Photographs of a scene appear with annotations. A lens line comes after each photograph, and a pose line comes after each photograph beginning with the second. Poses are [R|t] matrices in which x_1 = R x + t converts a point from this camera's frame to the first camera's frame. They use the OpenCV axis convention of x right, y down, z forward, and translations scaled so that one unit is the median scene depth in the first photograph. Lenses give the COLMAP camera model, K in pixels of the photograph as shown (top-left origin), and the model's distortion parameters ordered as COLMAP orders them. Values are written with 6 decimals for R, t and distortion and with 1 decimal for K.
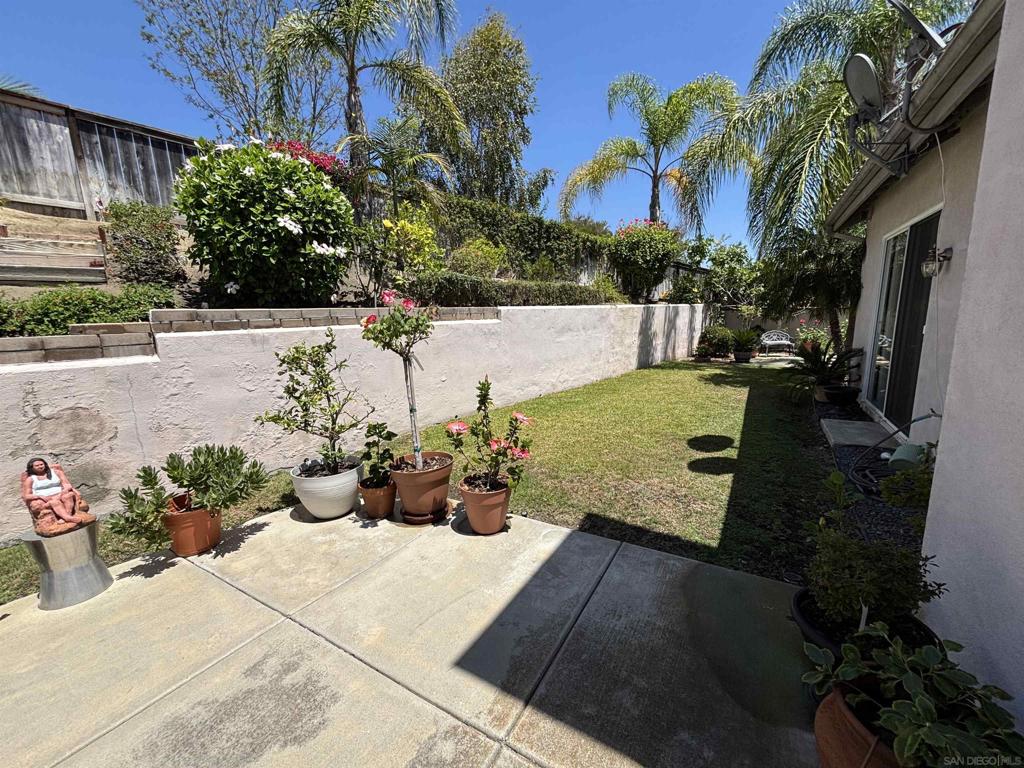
lens RADIAL K [[411.1, 0, 510.9], [0, 411.1, 385.6], [0, 0, 1]] dist [0.002909, -0.000223]
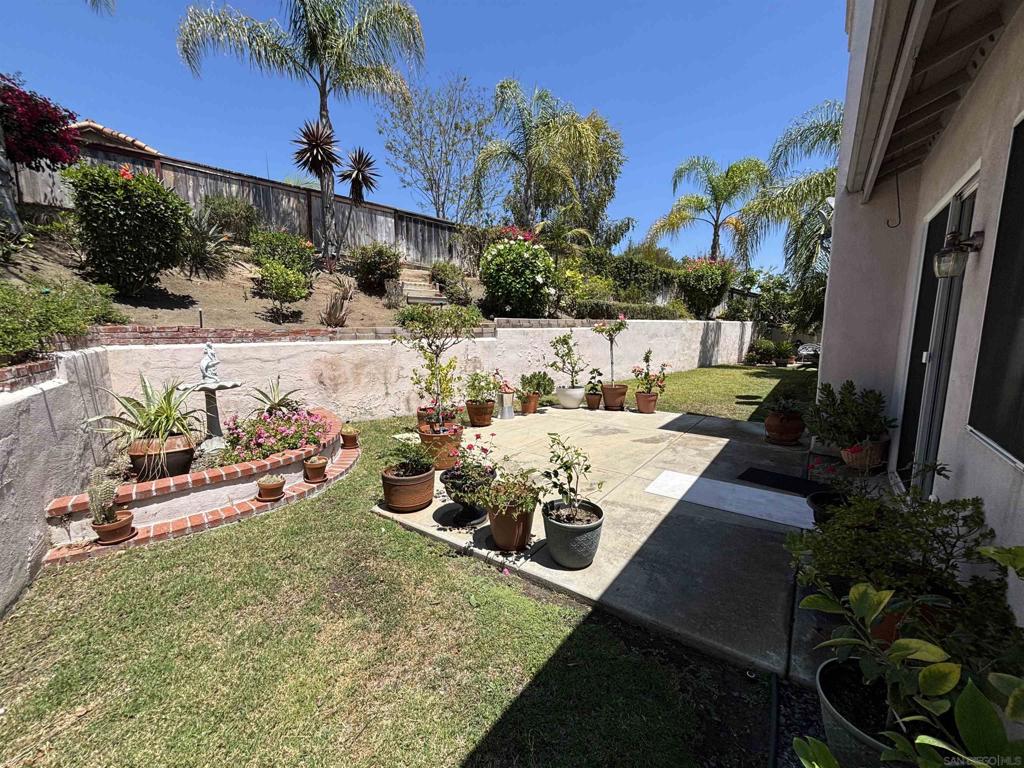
lens RADIAL K [[404.8, 0, 519.7], [0, 404.8, 385.7], [0, 0, 1]] dist [-0.000310, -0.000213]
pose [[0.994832, 0.040951, -0.092911, -0.418193], [-0.043247, 0.998804, -0.022828, 0.202530], [0.091865, 0.026728, 0.995413, -1.040399]]
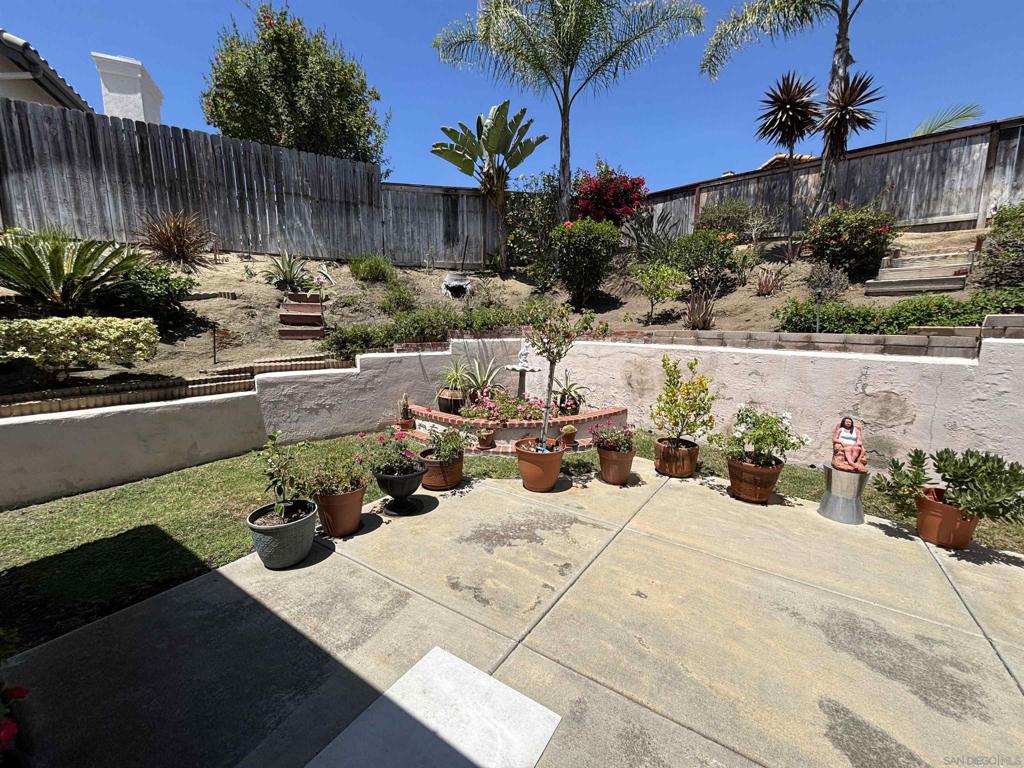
lens RADIAL K [[415.0, 0, 512.0], [0, 415.0, 384.0], [0, 0, 1]] dist [-0.000617, -0.000384]
pose [[-0.048891, 0.169827, -0.984260, 0.189079], [-0.180082, 0.967791, 0.175930, 0.011150], [0.982436, 0.185849, -0.016734, -0.093885]]
